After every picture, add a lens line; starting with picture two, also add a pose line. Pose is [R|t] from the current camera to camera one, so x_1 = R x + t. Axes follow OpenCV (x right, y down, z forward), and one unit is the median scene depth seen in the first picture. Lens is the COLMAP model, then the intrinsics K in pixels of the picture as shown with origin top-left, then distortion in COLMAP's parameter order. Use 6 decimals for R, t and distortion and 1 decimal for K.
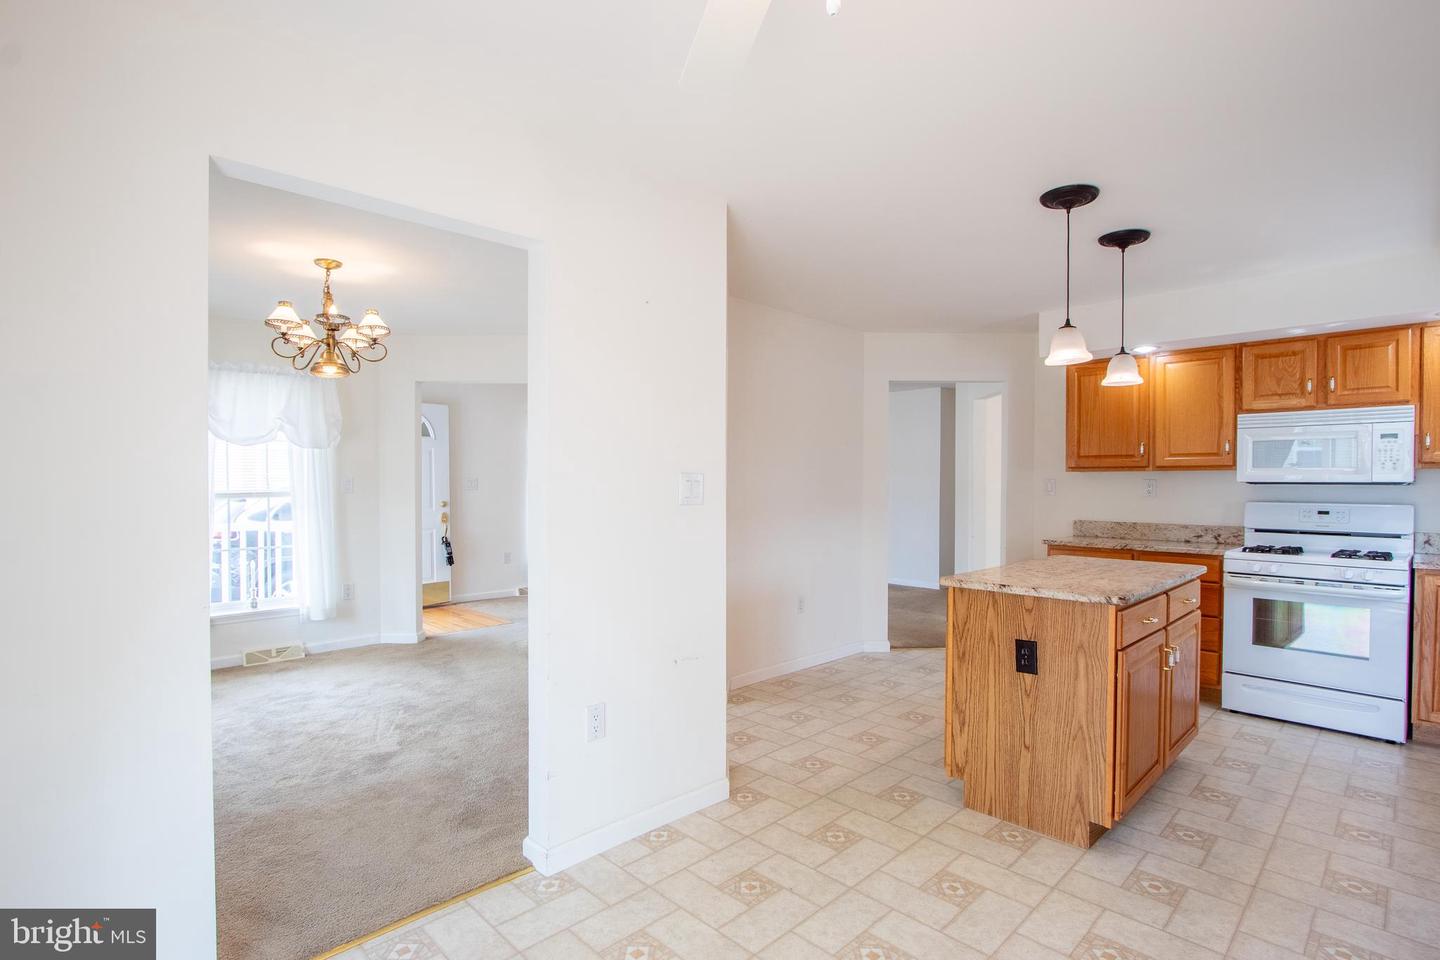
lens RADIAL K [[709.7, 0, 717.5], [0, 709.7, 489.5], [0, 0, 1]] dist [0.005894, 0.000456]
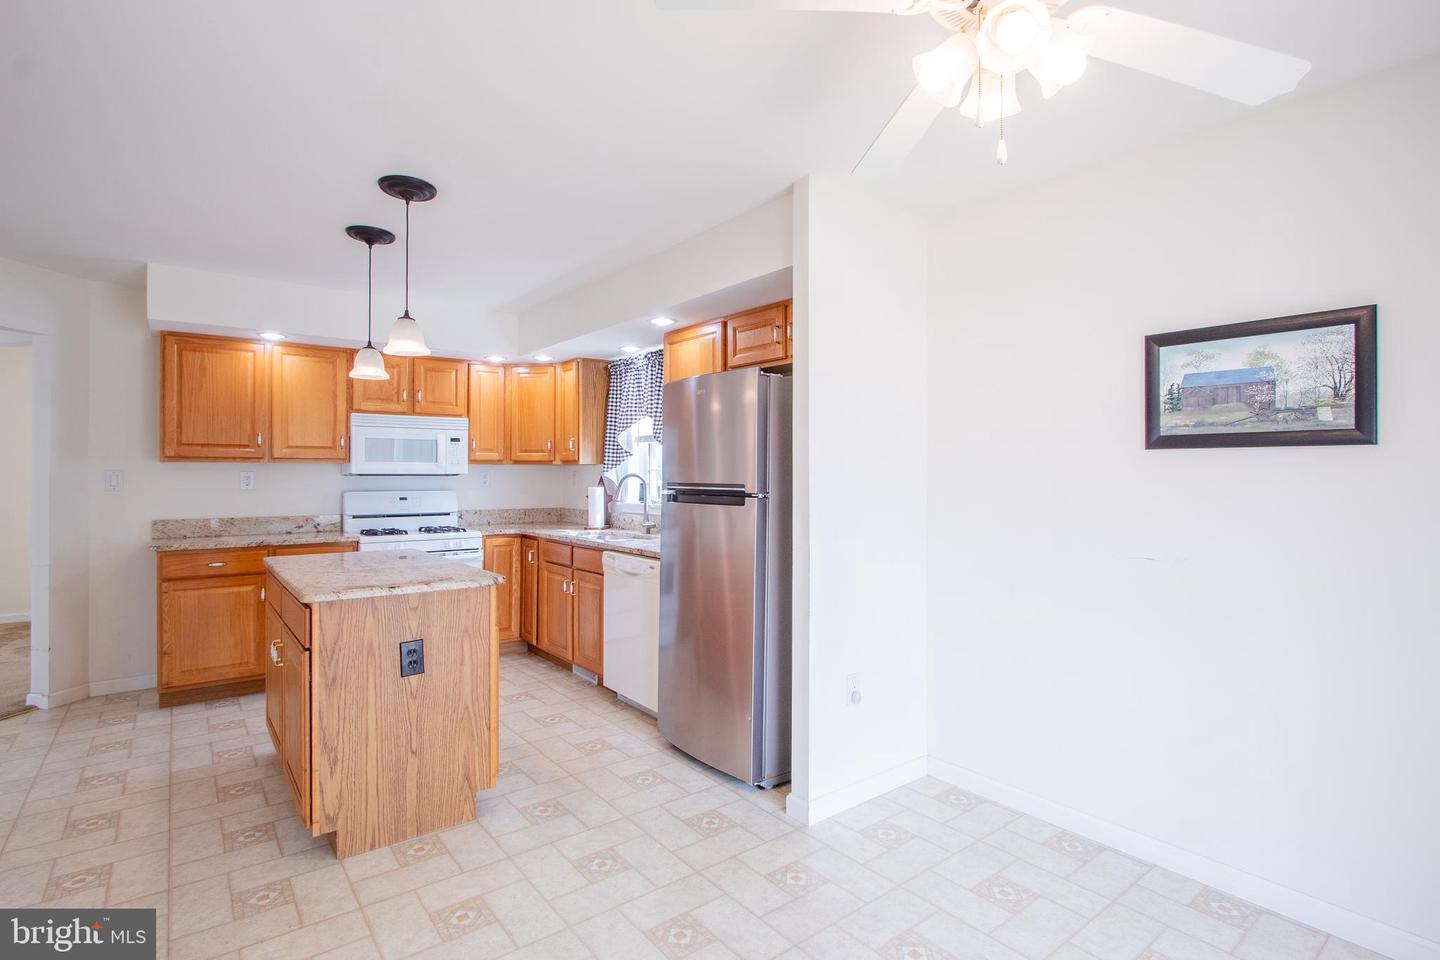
lens RADIAL K [[709.7, 0, 722.2], [0, 709.7, 470.0], [0, 0, 1]] dist [0.005894, 0.000456]
pose [[0.118206, 0.004615, 0.992978, -0.323557], [0.010078, 0.999932, -0.005847, -0.004916], [-0.992938, 0.010698, 0.118151, 0.327859]]
